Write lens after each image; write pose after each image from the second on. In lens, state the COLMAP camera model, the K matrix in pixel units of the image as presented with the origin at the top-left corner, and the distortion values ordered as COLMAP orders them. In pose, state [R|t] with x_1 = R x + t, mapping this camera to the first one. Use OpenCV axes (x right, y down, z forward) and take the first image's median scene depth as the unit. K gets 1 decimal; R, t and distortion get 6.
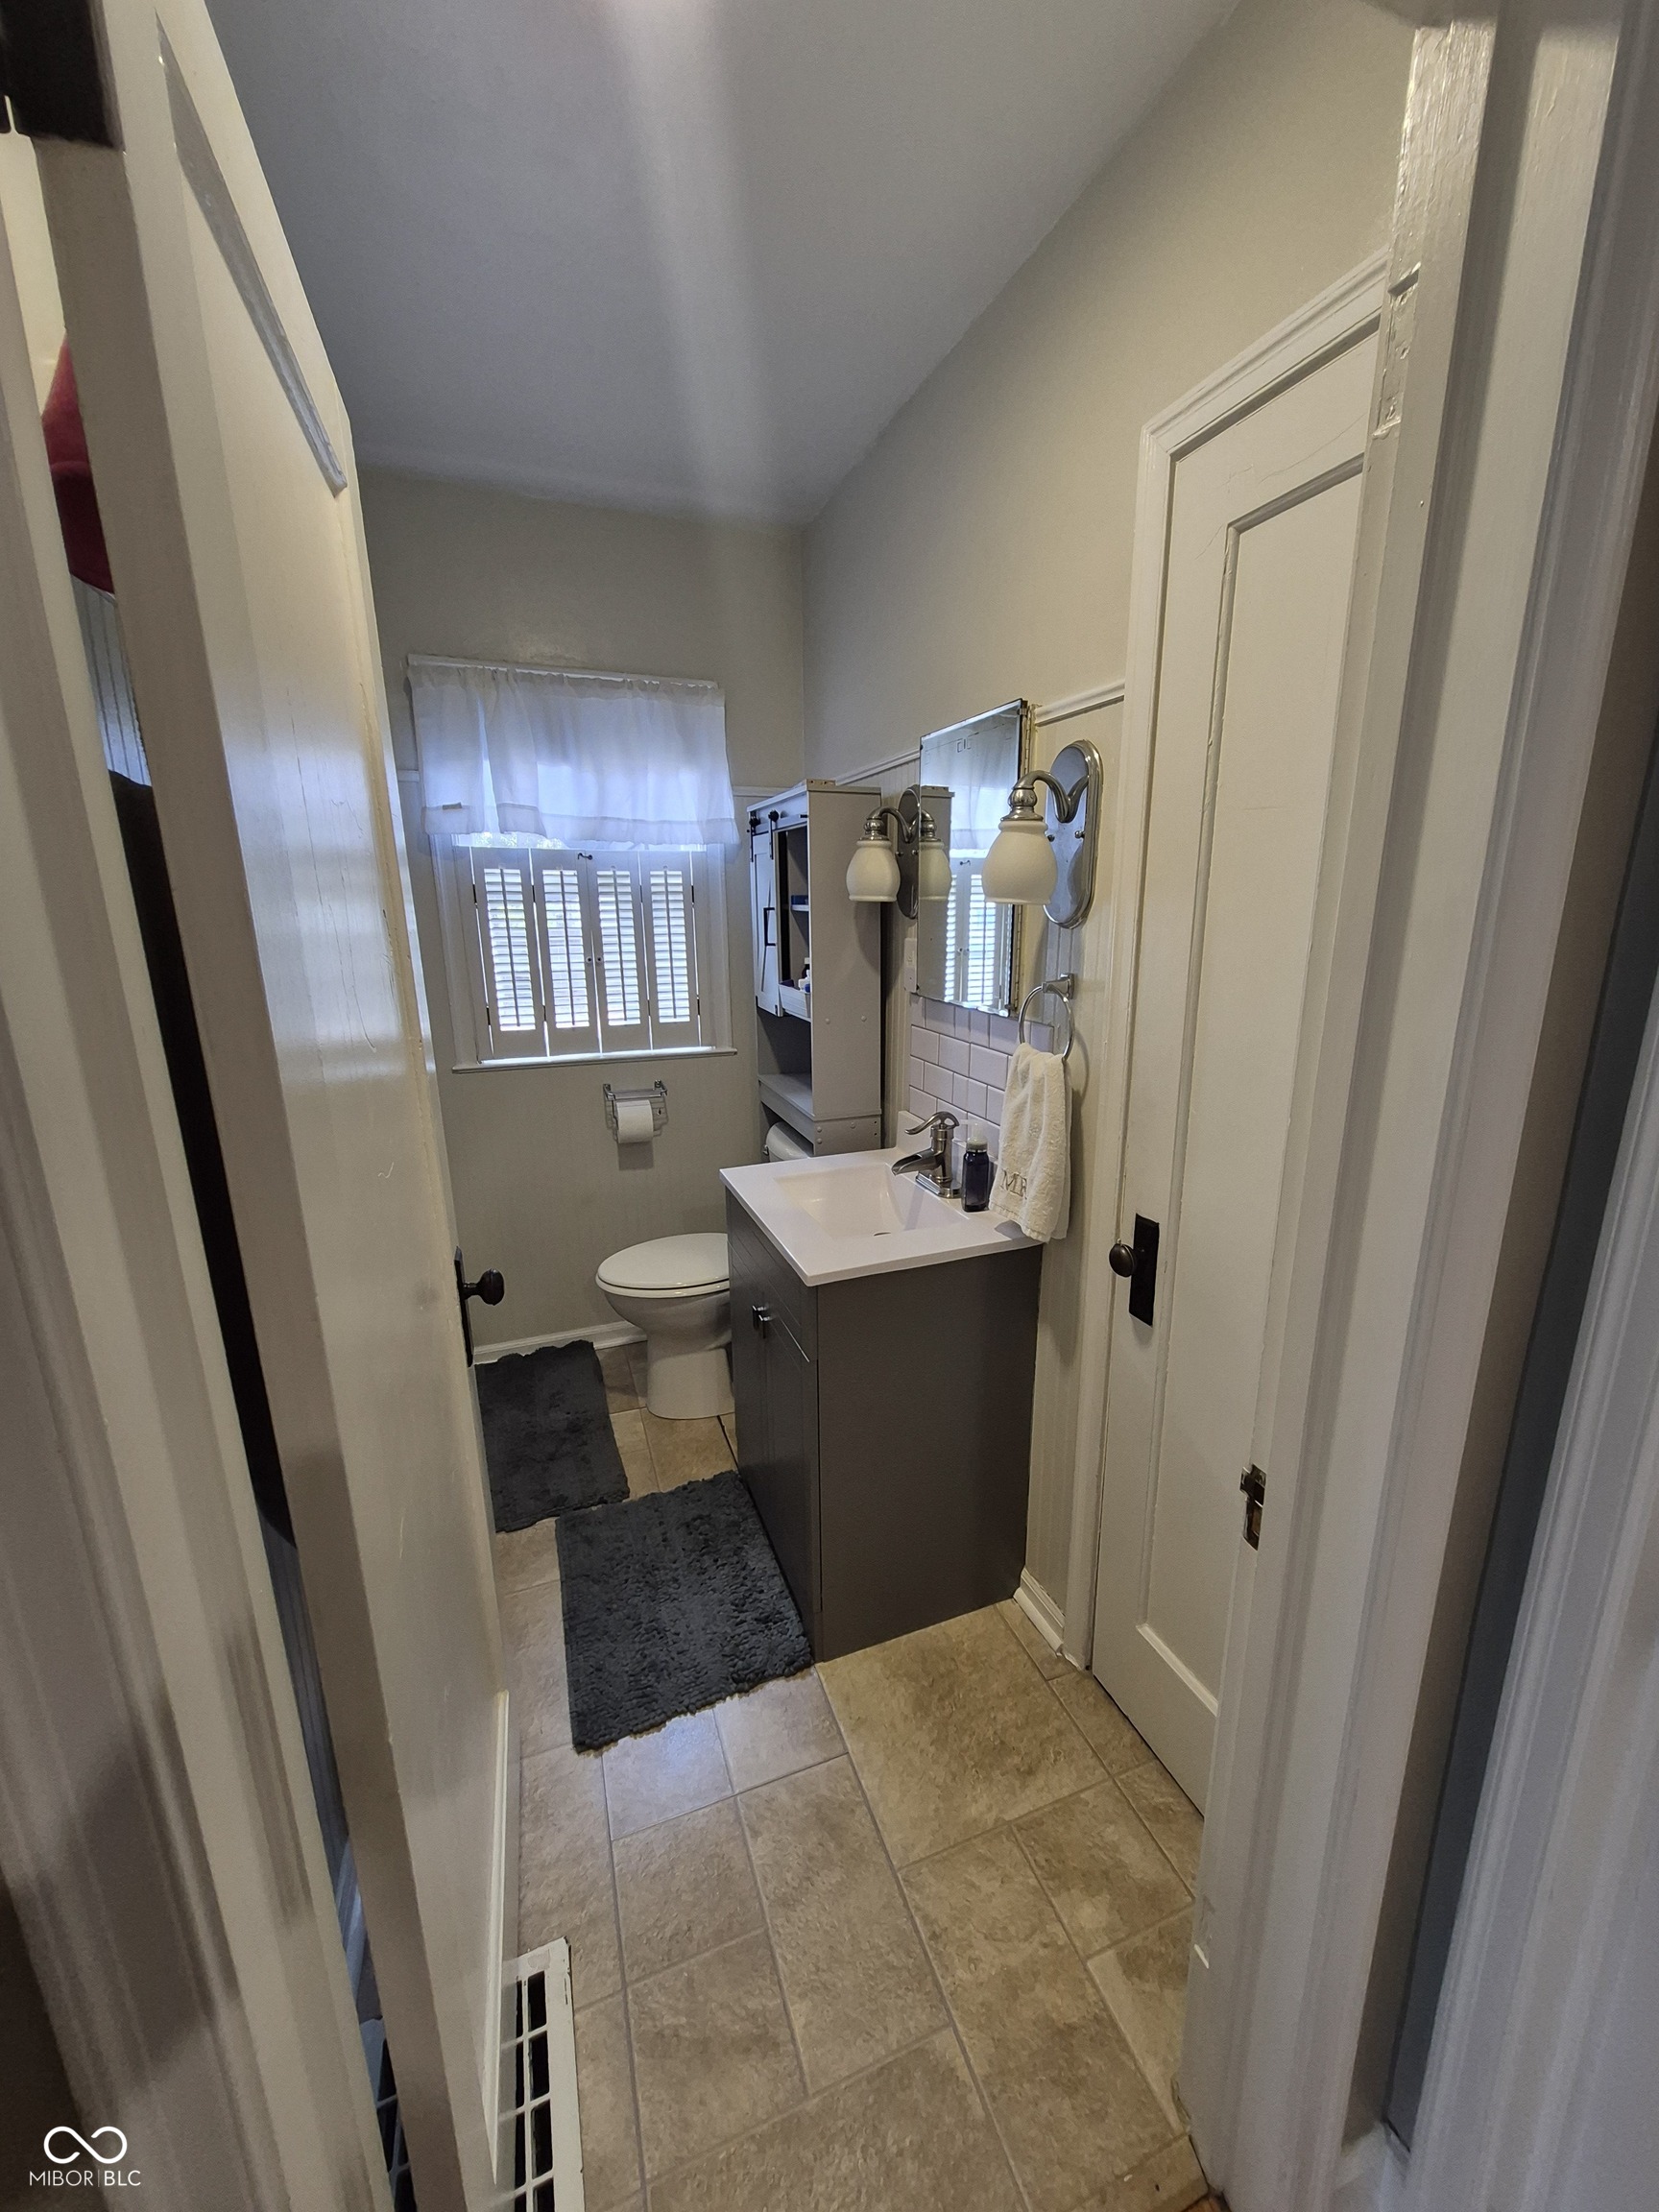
lens RADIAL K [[869.1, 0, 863.4], [0, 869.1, 1110.8], [0, 0, 1]] dist [0.001961, 0.002034]
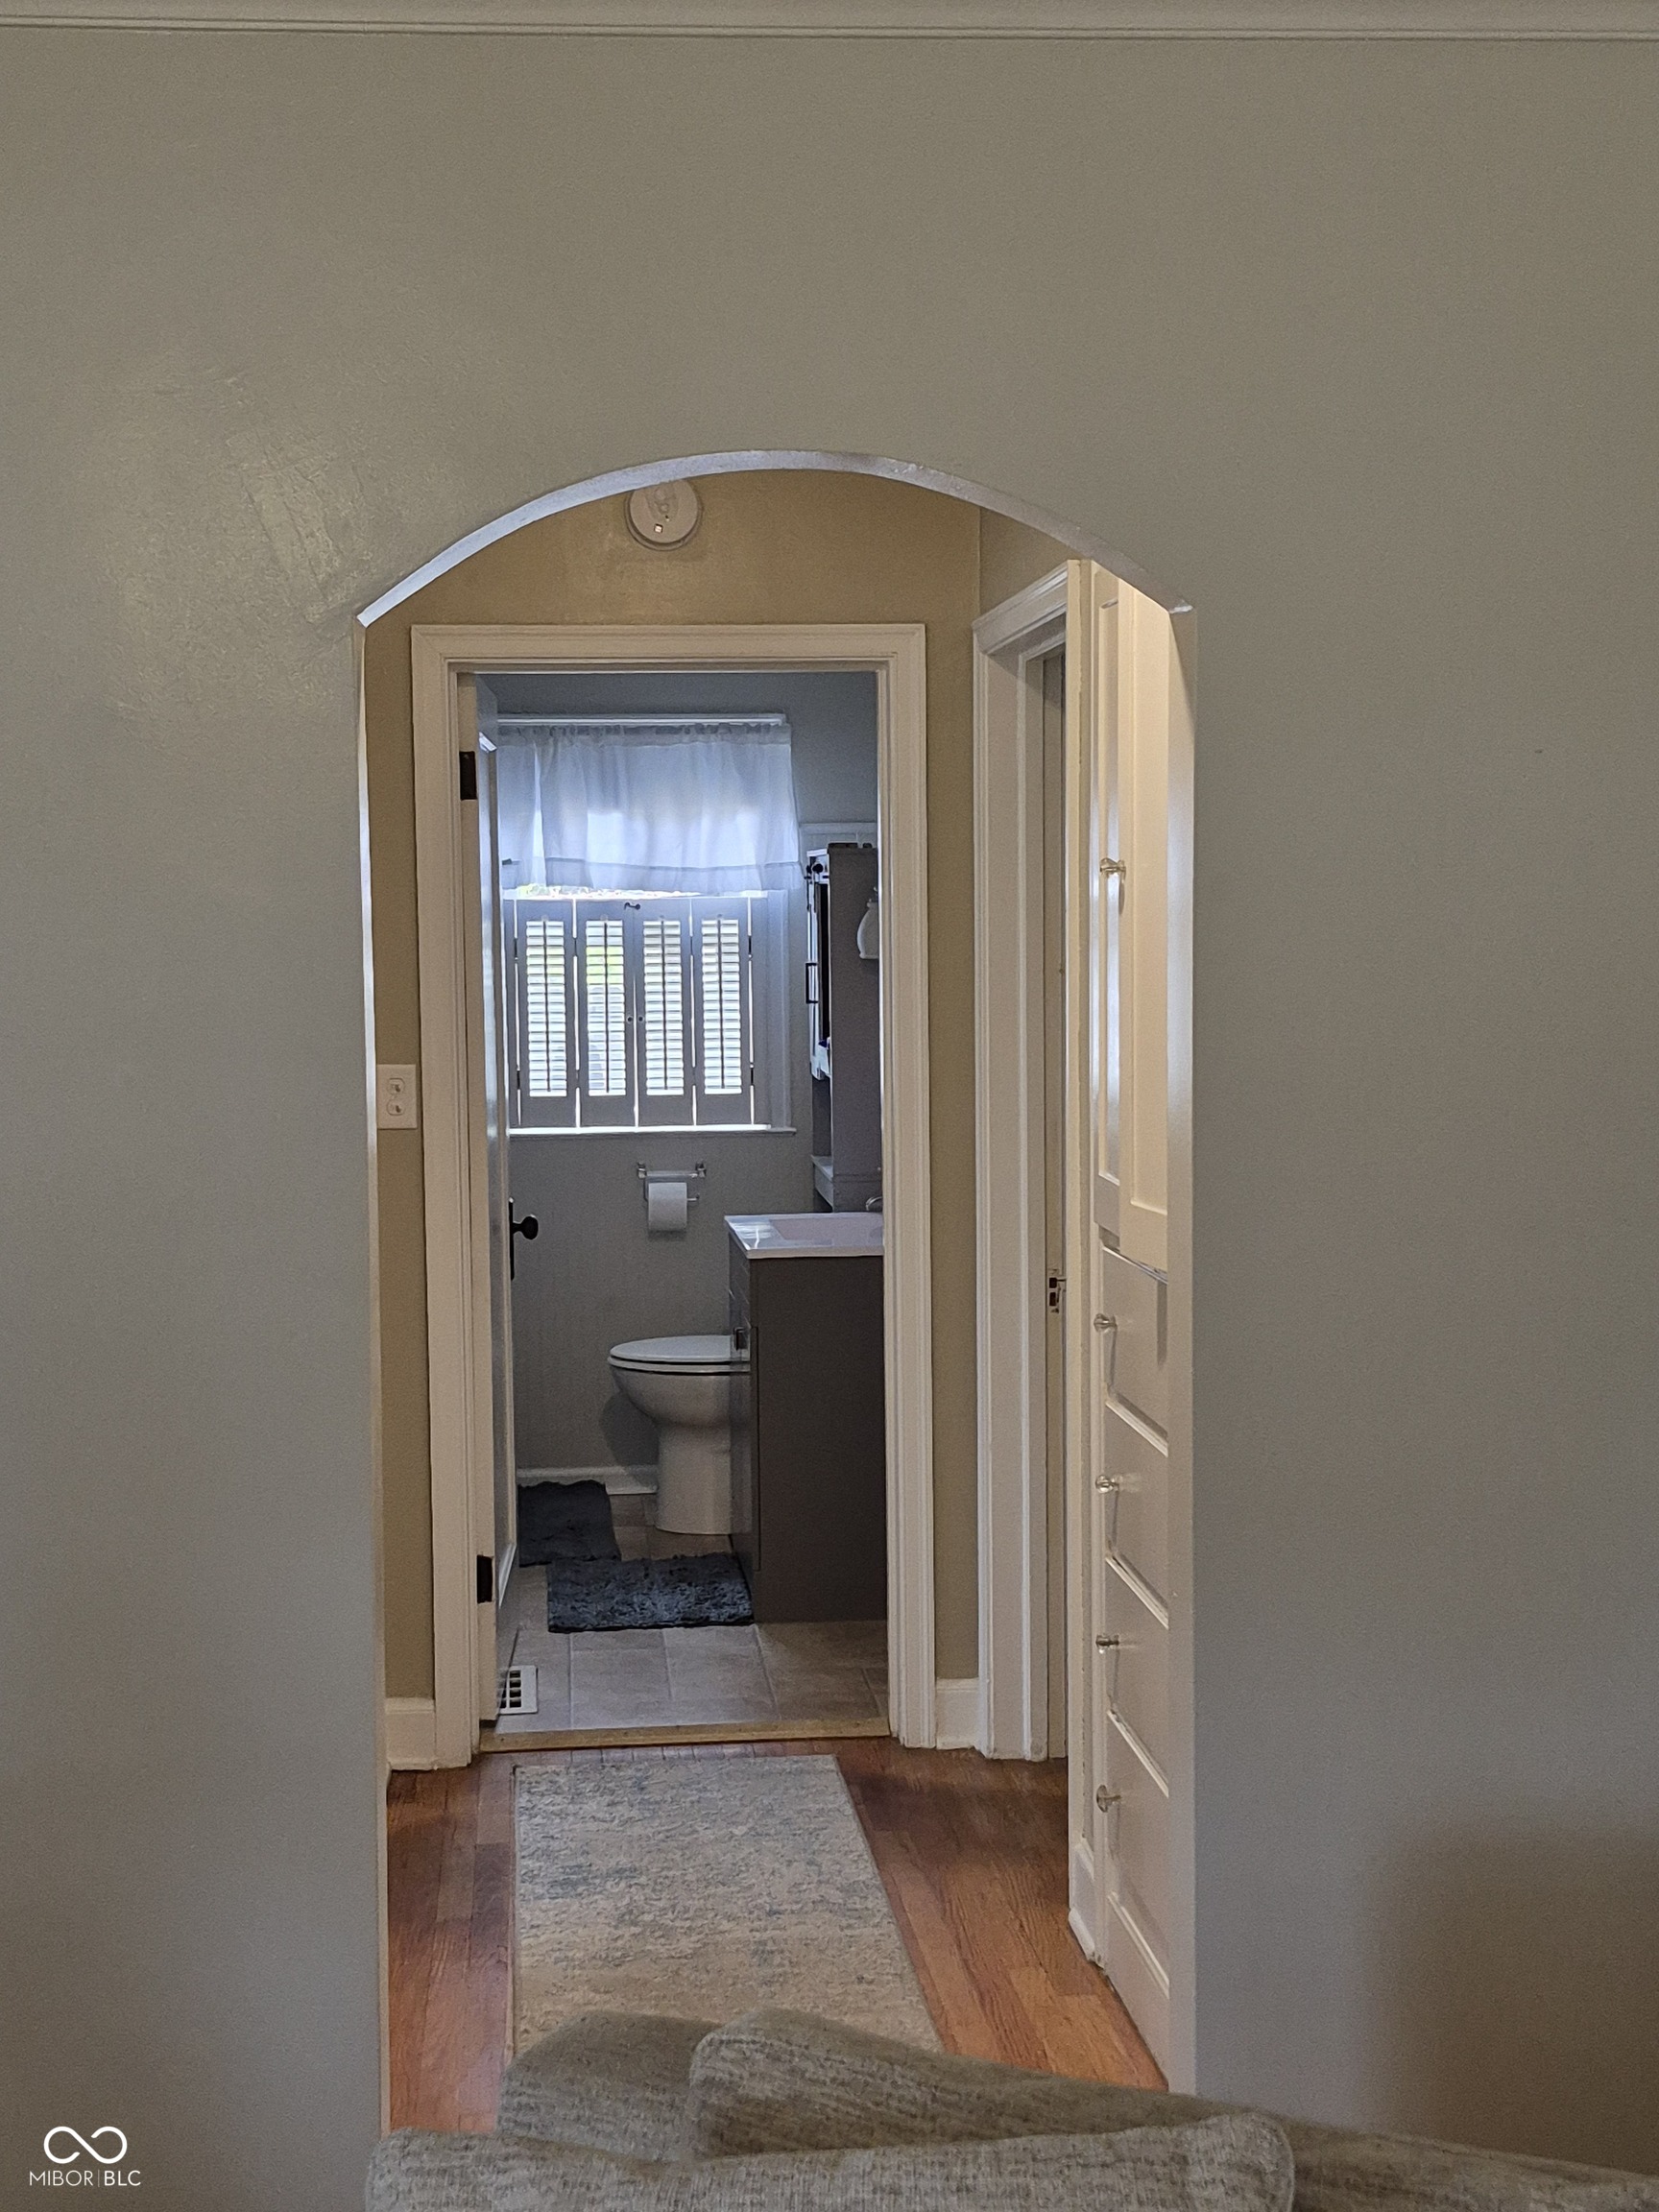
lens RADIAL K [[2859.2, 0, 829.5], [0, 2859.2, 1106.0], [0, 0, 1]] dist [-0.013807, -0.007203]
pose [[0.961104, 0.010645, -0.275980, 0.713671], [-0.057885, 0.984828, -0.163596, 0.393628], [0.270051, 0.173208, 0.947138, -1.756507]]
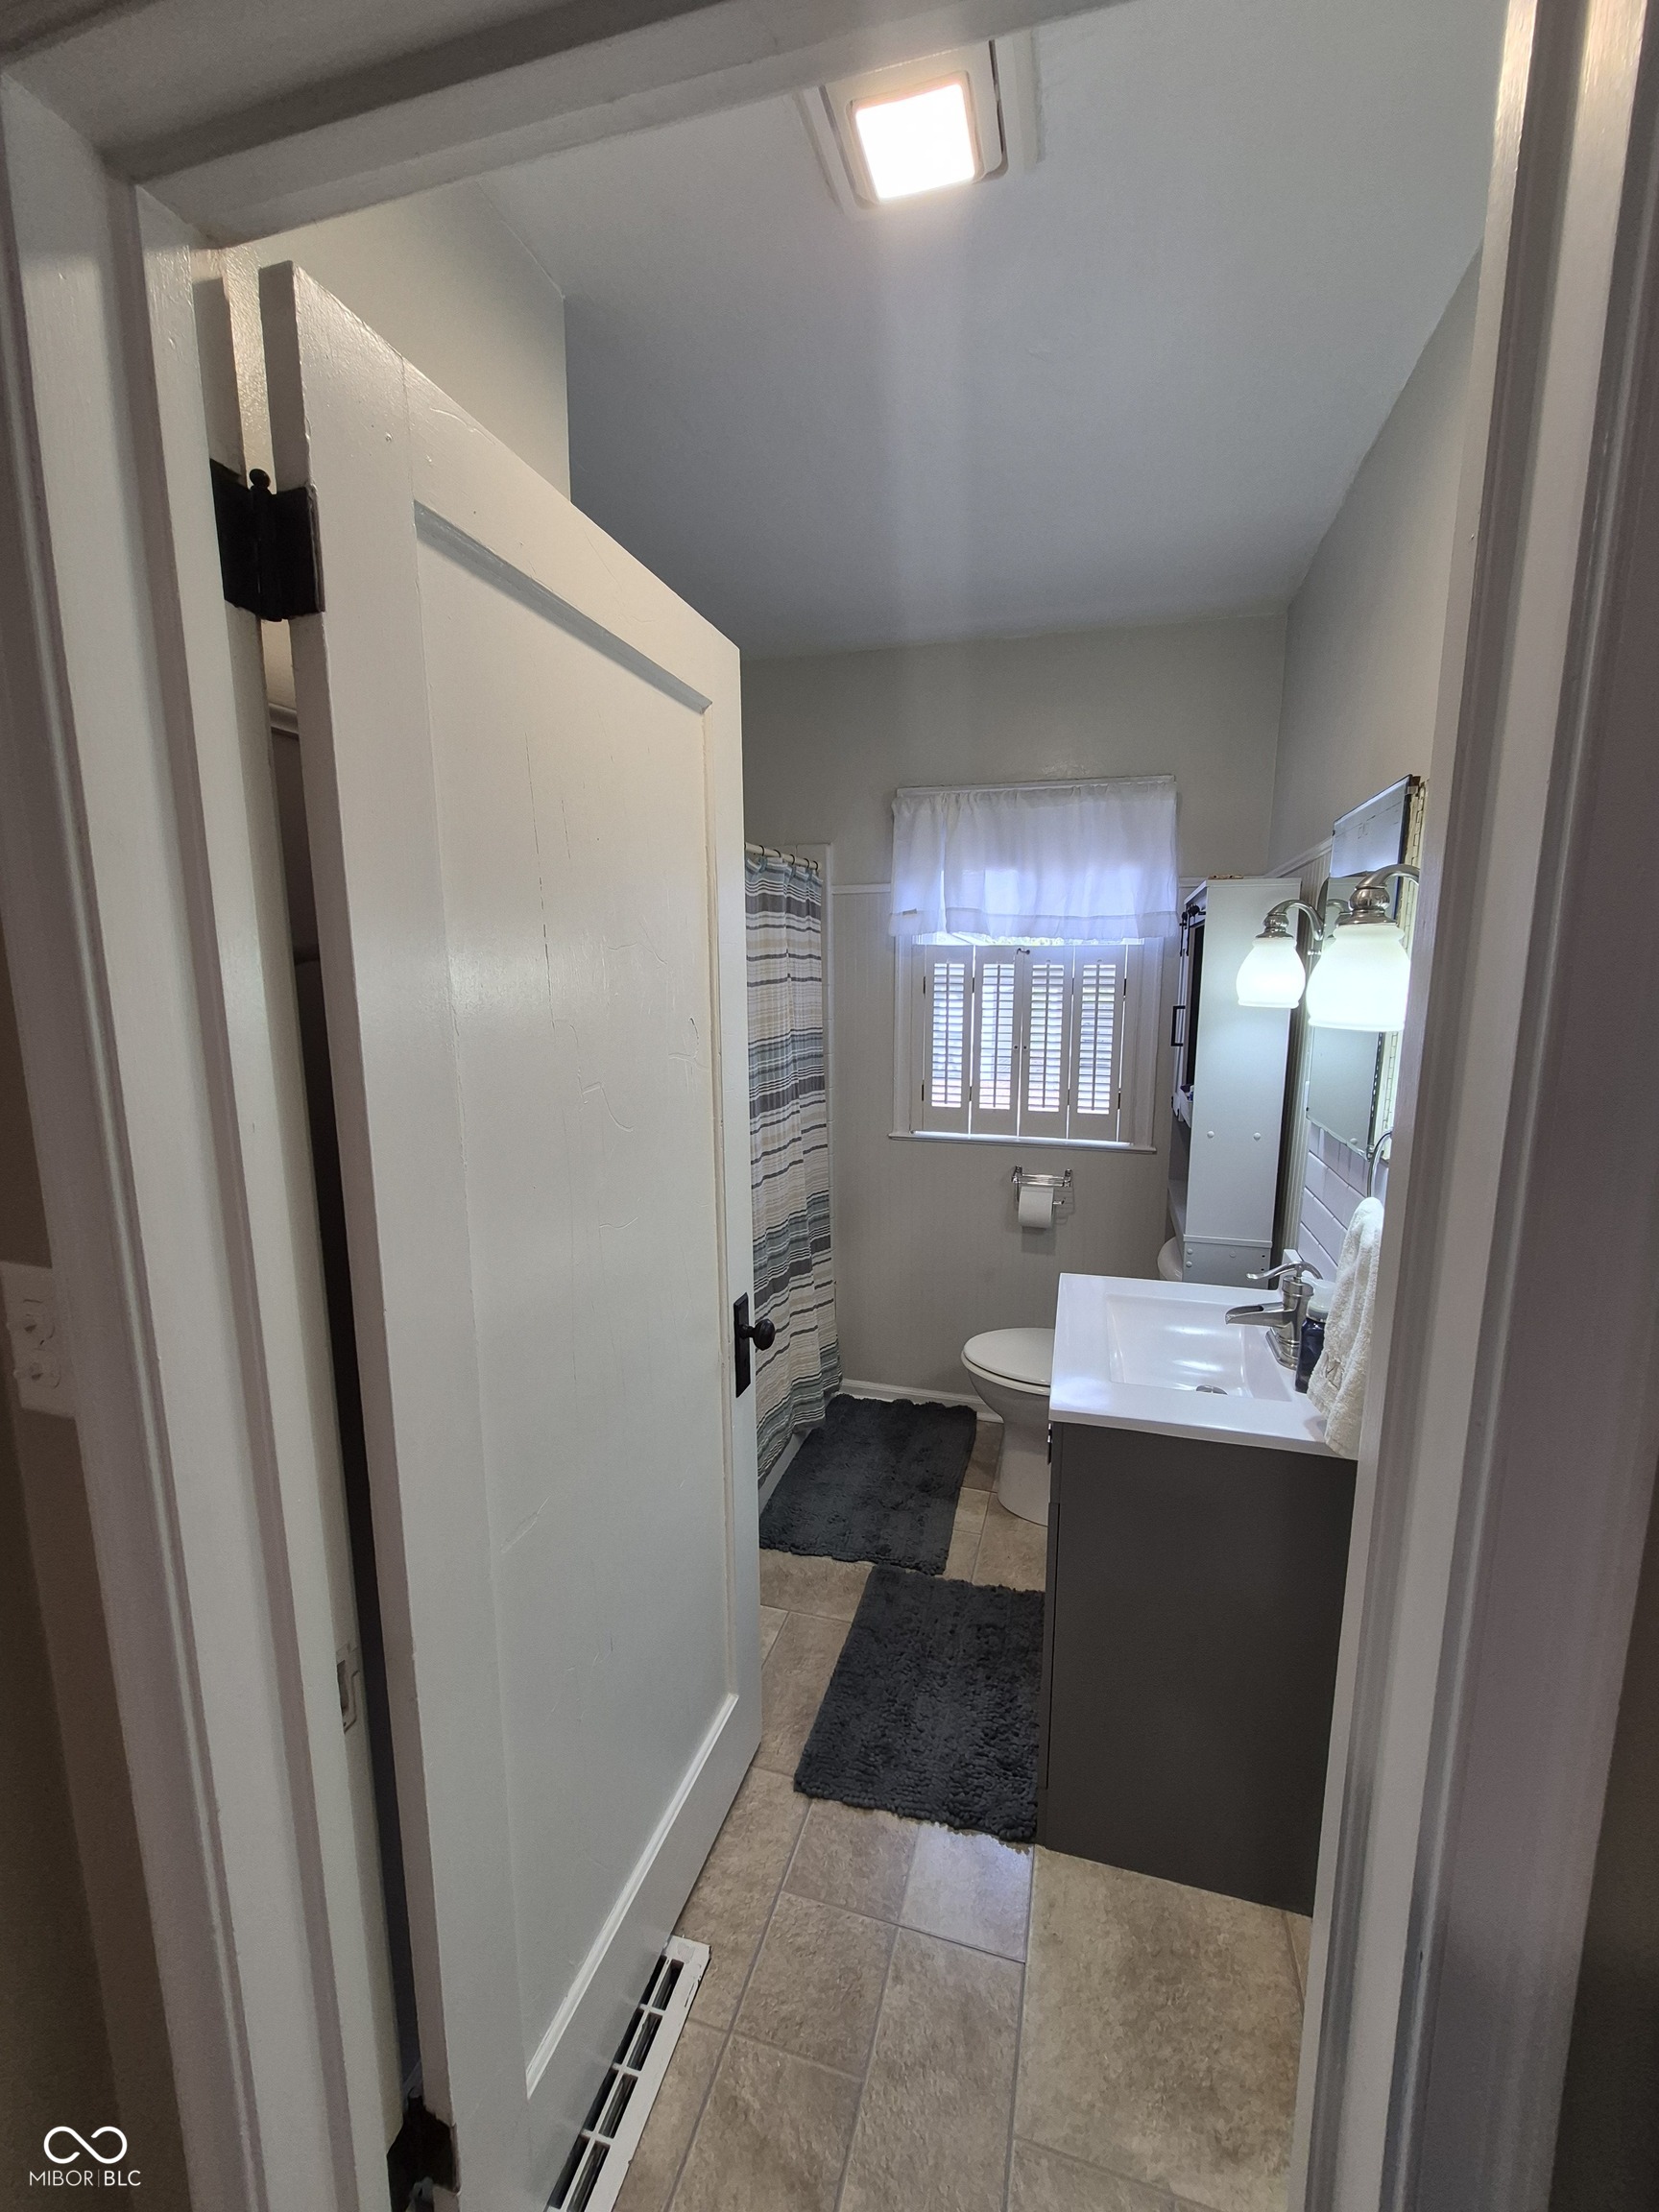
lens RADIAL K [[869.1, 0, 863.4], [0, 869.1, 1110.8], [0, 0, 1]] dist [0.001961, 0.002034]
pose [[0.800501, 0.104130, -0.590217, 0.173736], [-0.150752, 0.988112, -0.030133, -0.040508], [0.580063, 0.113098, 0.806682, 0.057543]]
